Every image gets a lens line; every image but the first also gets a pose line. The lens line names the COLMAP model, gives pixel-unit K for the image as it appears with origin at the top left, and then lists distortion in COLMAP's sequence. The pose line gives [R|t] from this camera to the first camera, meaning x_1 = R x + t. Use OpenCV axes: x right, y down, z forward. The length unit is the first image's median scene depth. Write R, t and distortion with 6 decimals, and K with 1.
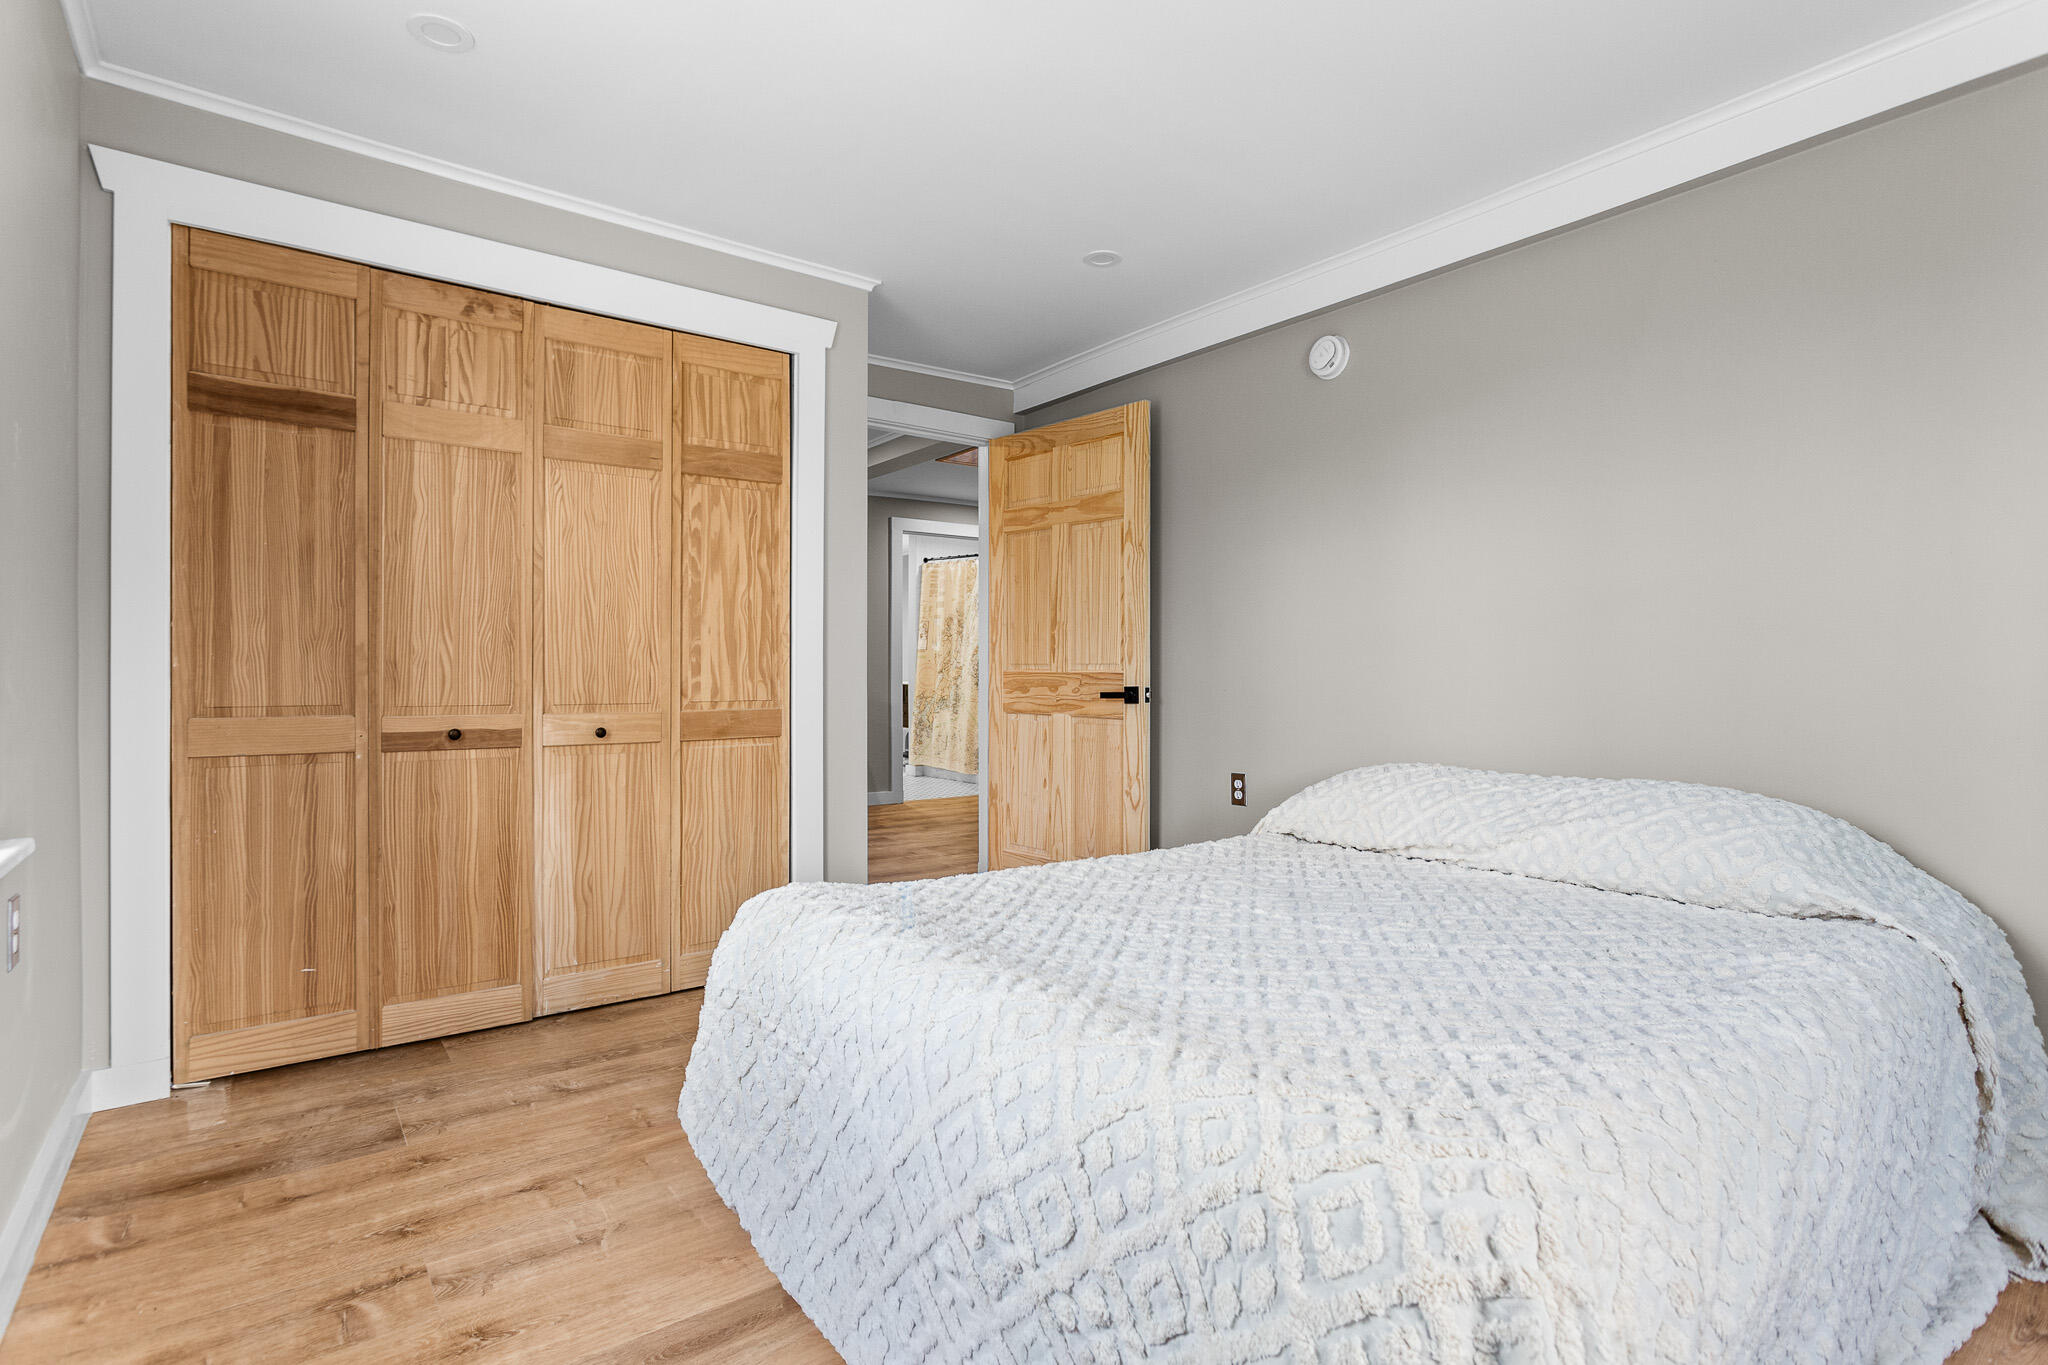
lens RADIAL K [[1019.2, 0, 1031.9], [0, 1019.2, 676.4], [0, 0, 1]] dist [-0.001457, 0.000114]
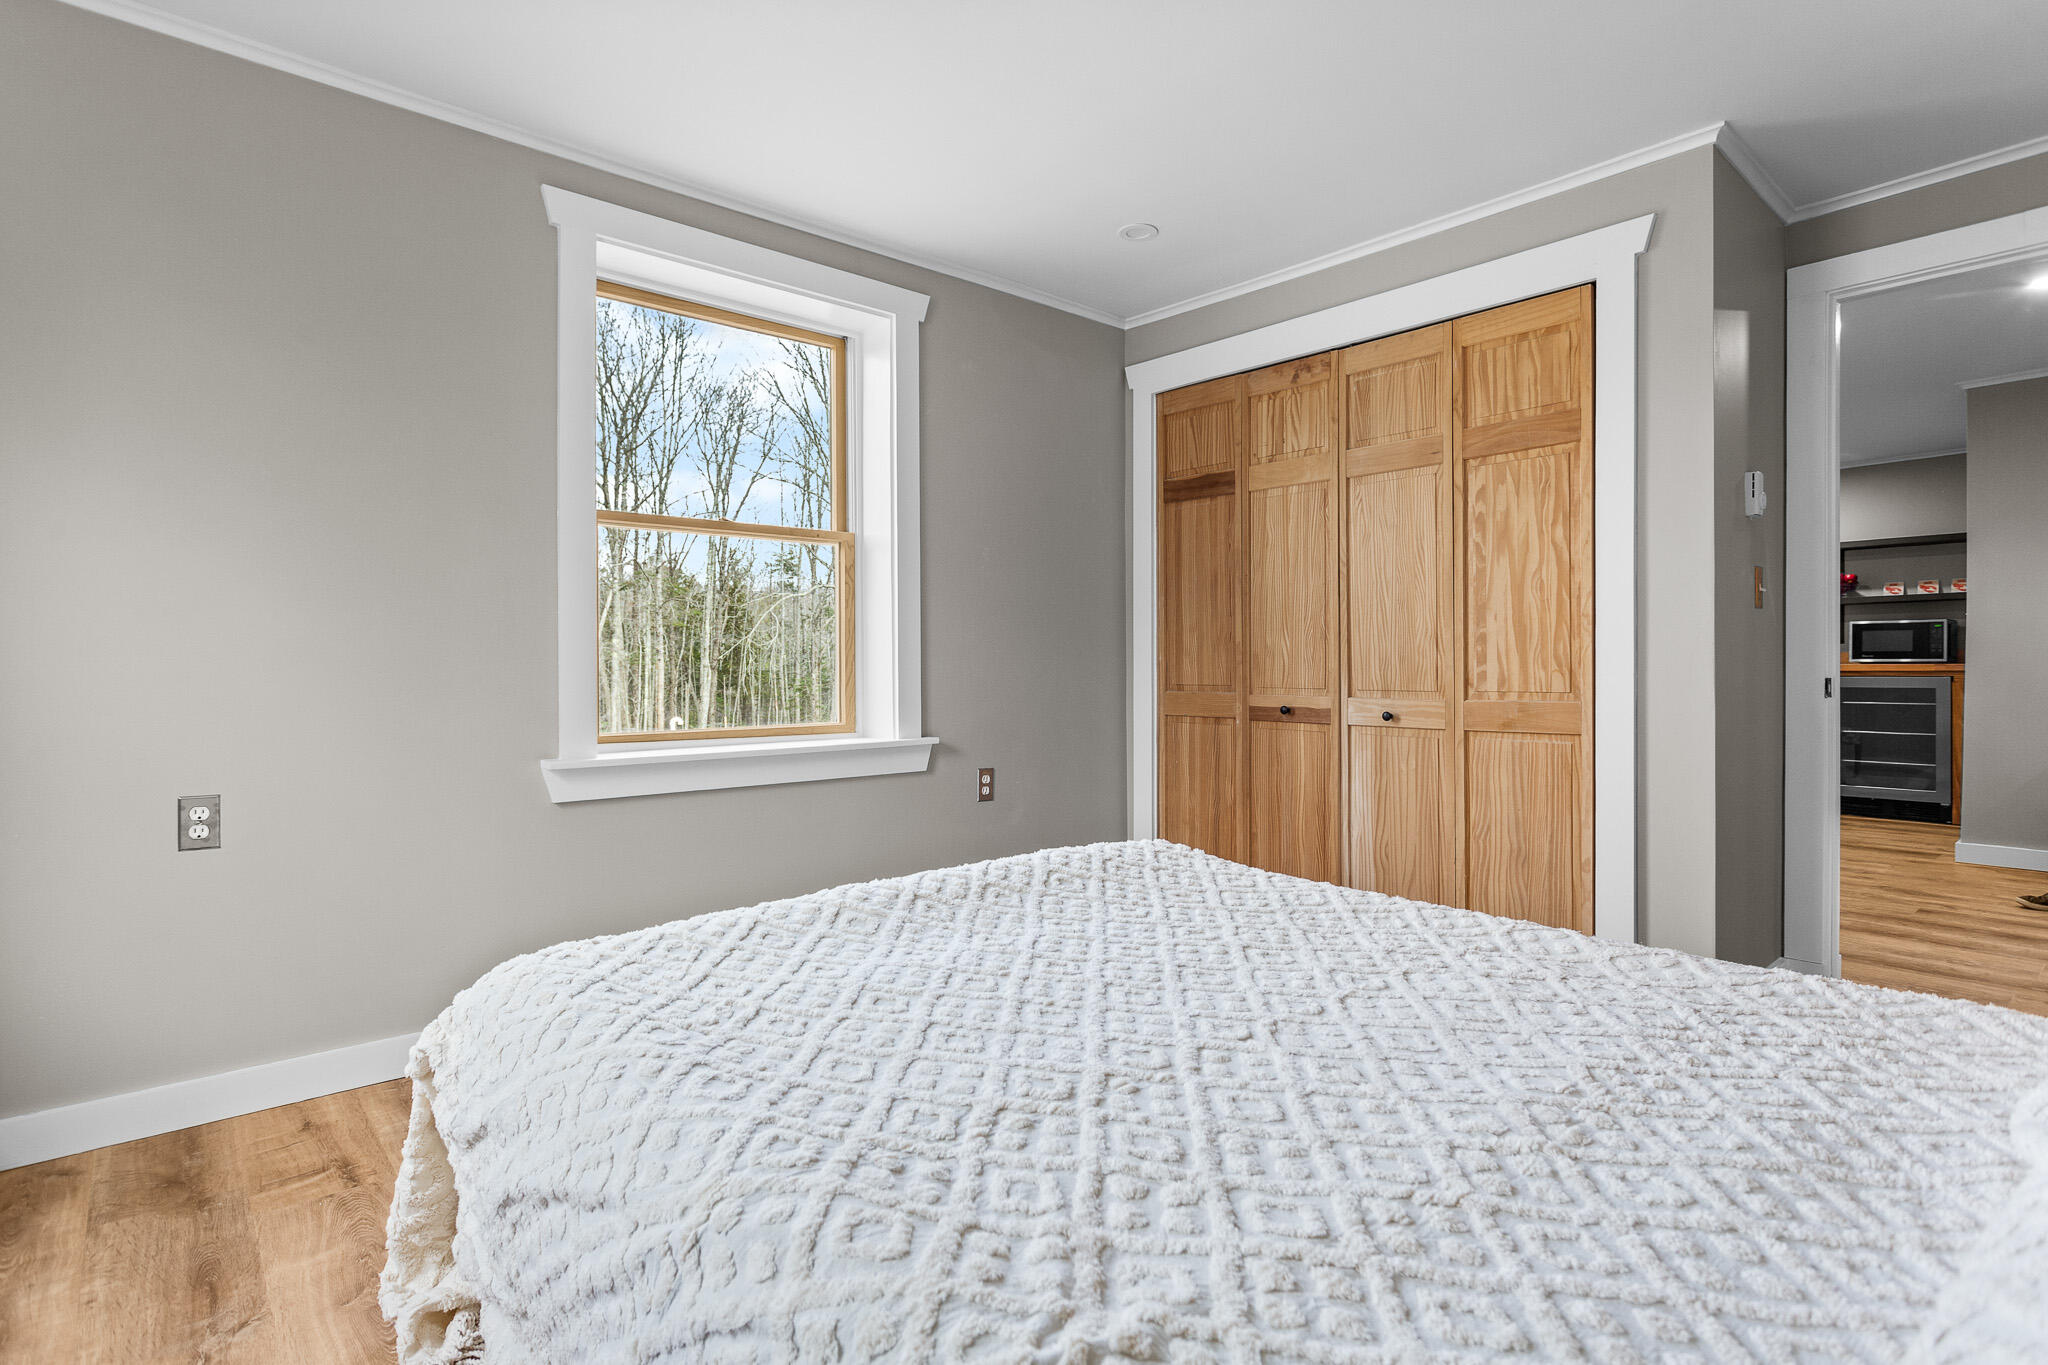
lens RADIAL K [[1019.2, 0, 1031.9], [0, 1019.2, 676.4], [0, 0, 1]] dist [-0.001457, 0.000114]
pose [[0.074165, 0.011143, -0.997184, 0.643512], [0.002532, 0.999932, 0.011362, -0.001652], [0.997243, -0.003367, 0.074132, 0.533881]]
